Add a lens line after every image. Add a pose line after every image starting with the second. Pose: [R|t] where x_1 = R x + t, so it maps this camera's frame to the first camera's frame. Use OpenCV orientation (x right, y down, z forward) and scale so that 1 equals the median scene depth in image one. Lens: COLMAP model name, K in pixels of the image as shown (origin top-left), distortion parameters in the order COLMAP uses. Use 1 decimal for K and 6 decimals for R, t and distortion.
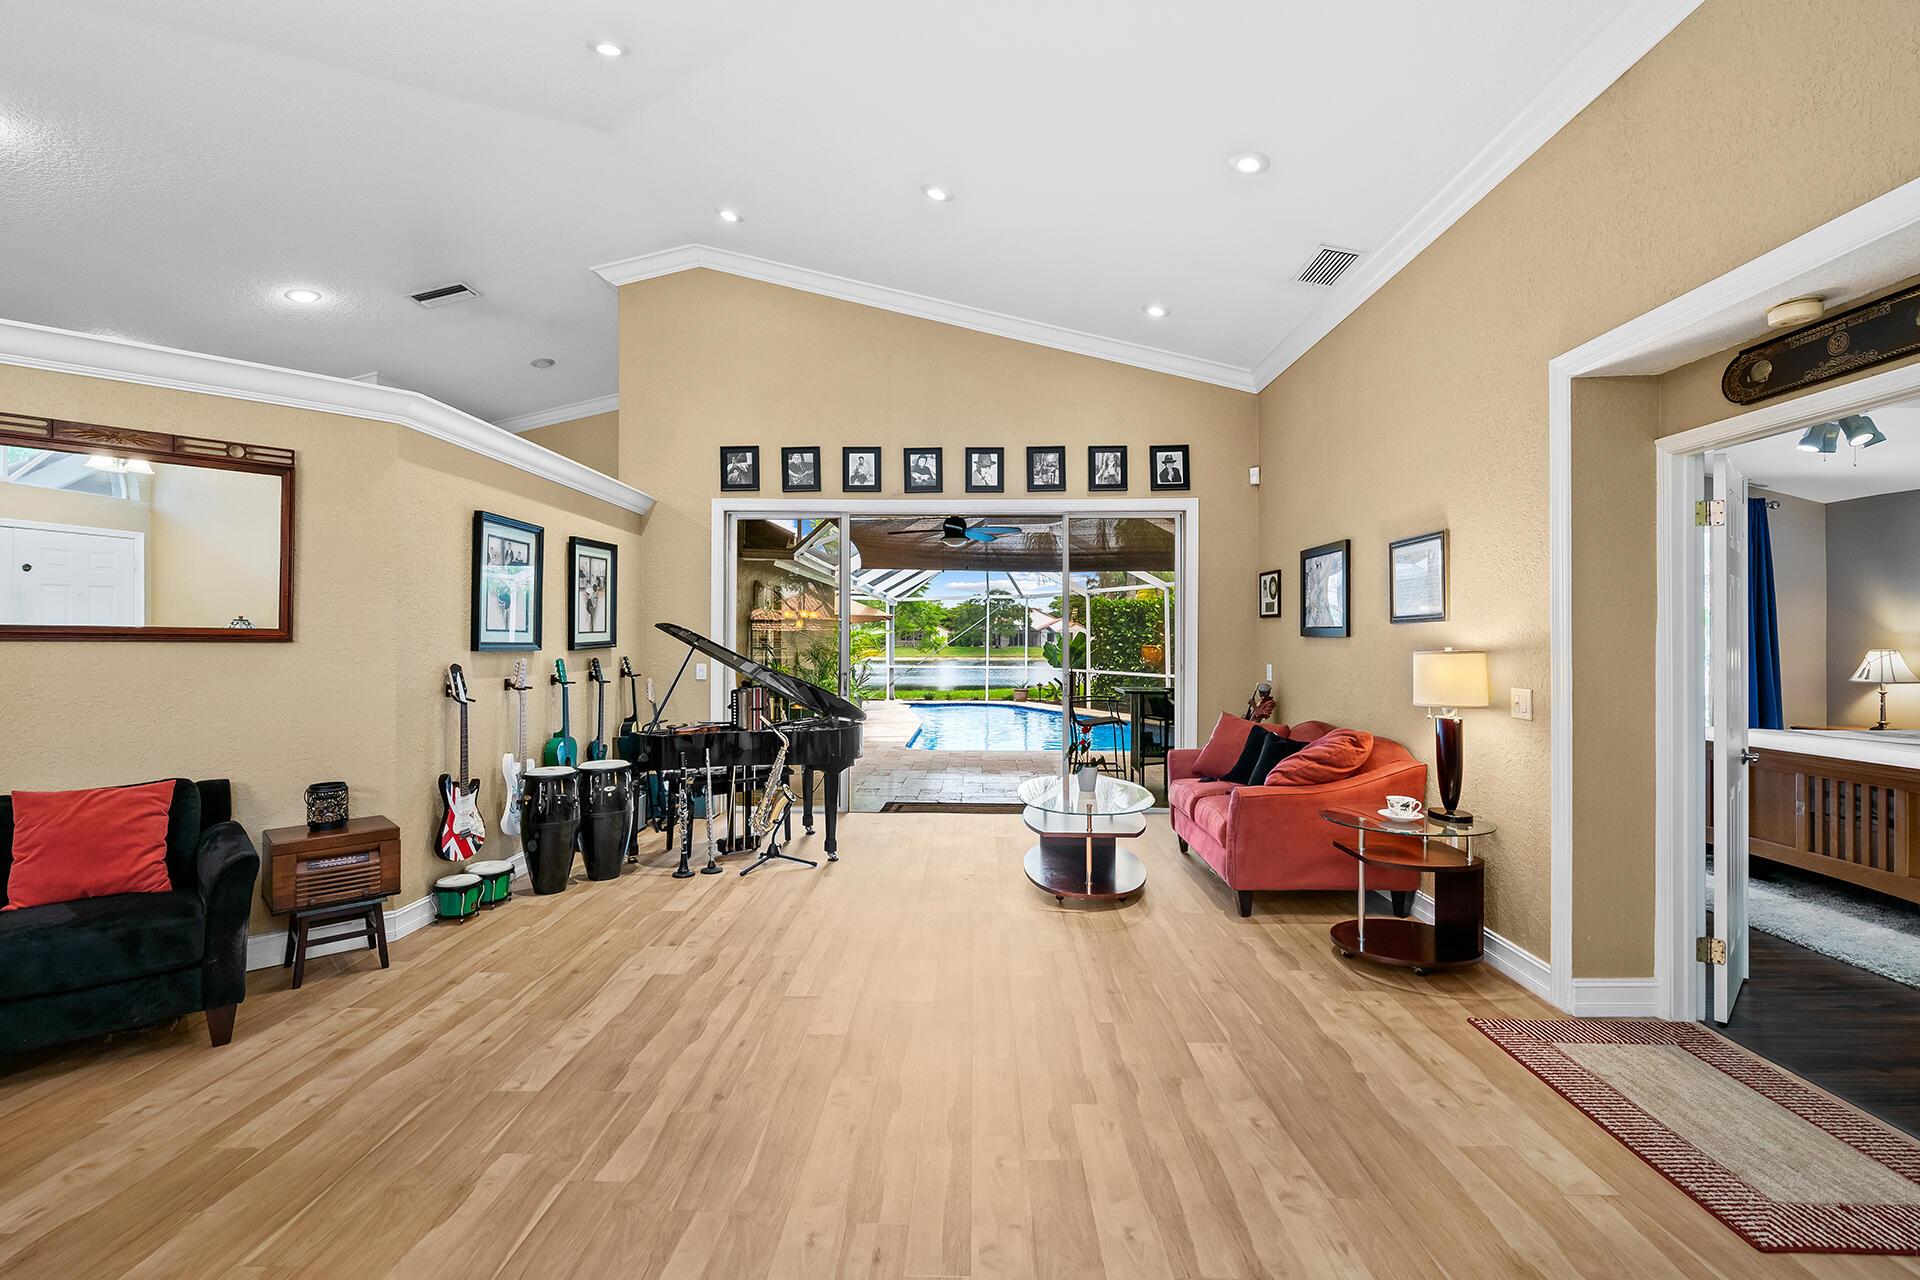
lens RADIAL K [[860.0, 0, 950.6], [0, 860.0, 638.6], [0, 0, 1]] dist [0.004253, -0.000517]
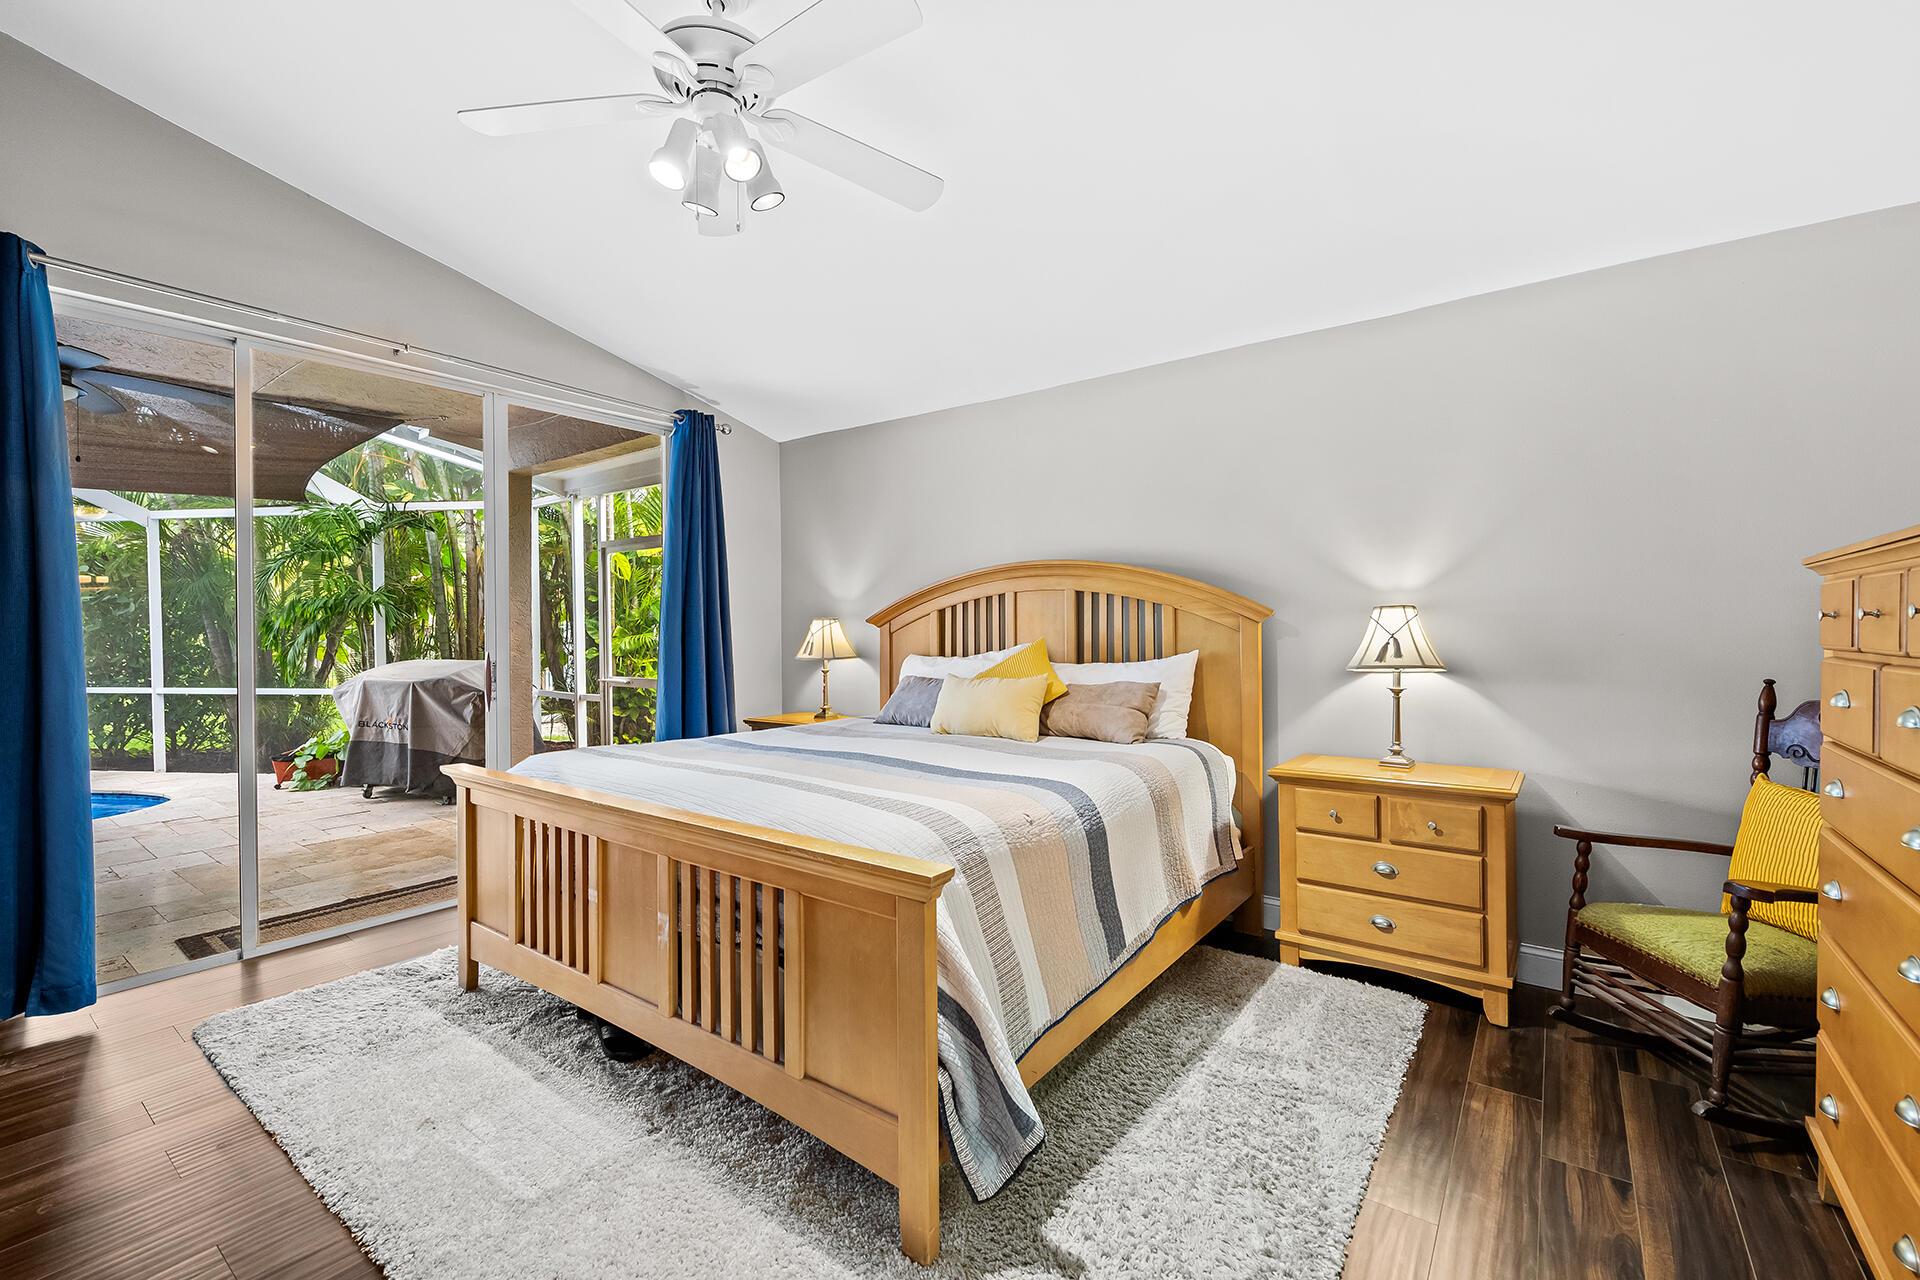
lens RADIAL K [[791.9, 0, 979.1], [0, 791.9, 635.8], [0, 0, 1]] dist [0.002262, -0.000288]
pose [[0.567064, -0.007465, 0.823640, 0.483645], [0.005426, 0.999971, 0.005327, 0.022453], [-0.823656, 0.001448, 0.567089, 0.405085]]
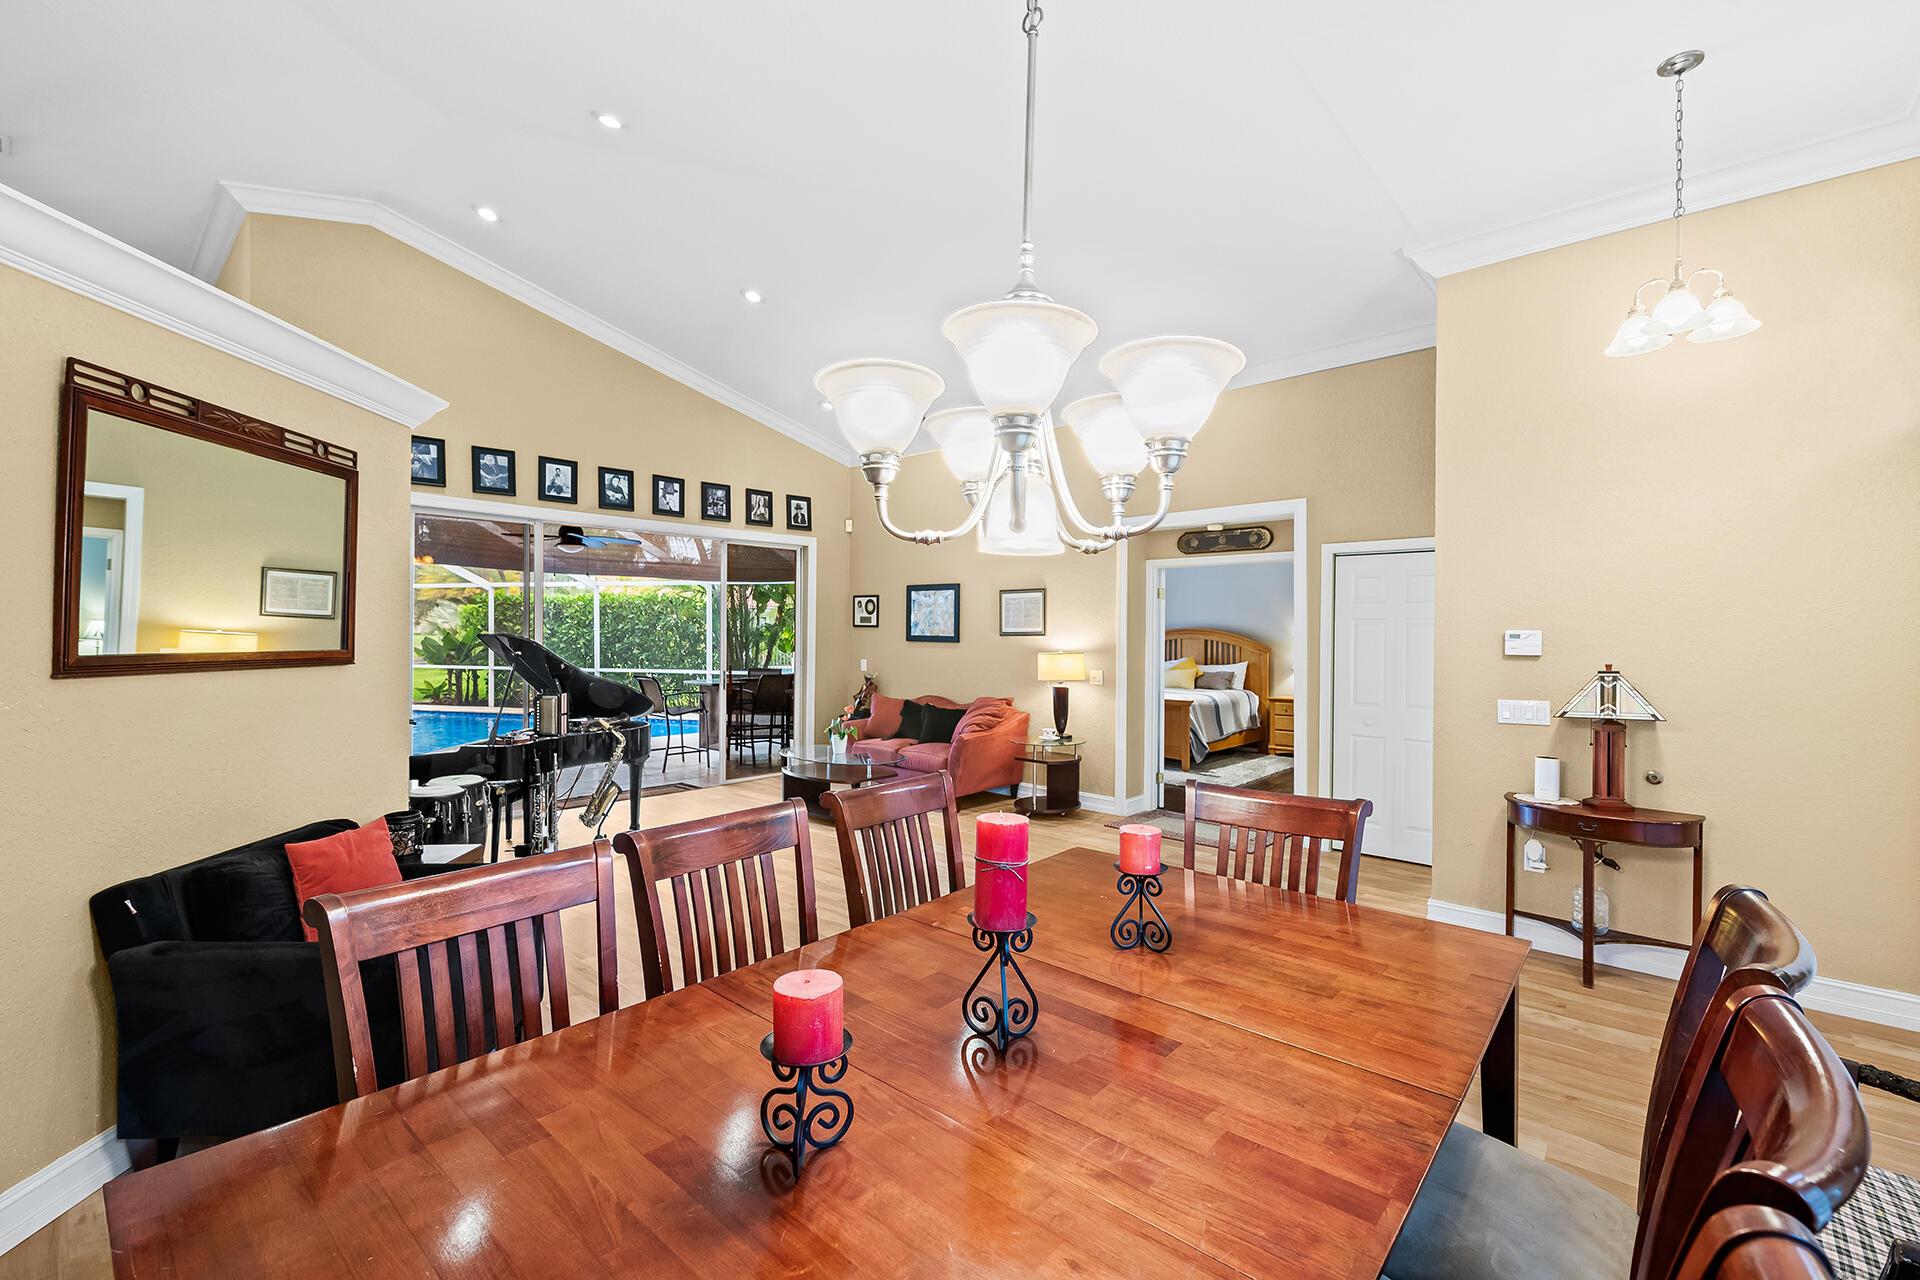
lens RADIAL K [[860.0, 0, 960.5], [0, 860.0, 639.8], [0, 0, 1]] dist [0.004253, -0.000517]
pose [[0.640359, -0.005125, 0.768058, -0.601256], [-0.006704, 0.999902, 0.012261, -0.020950], [-0.768046, -0.013001, 0.640263, -0.040012]]
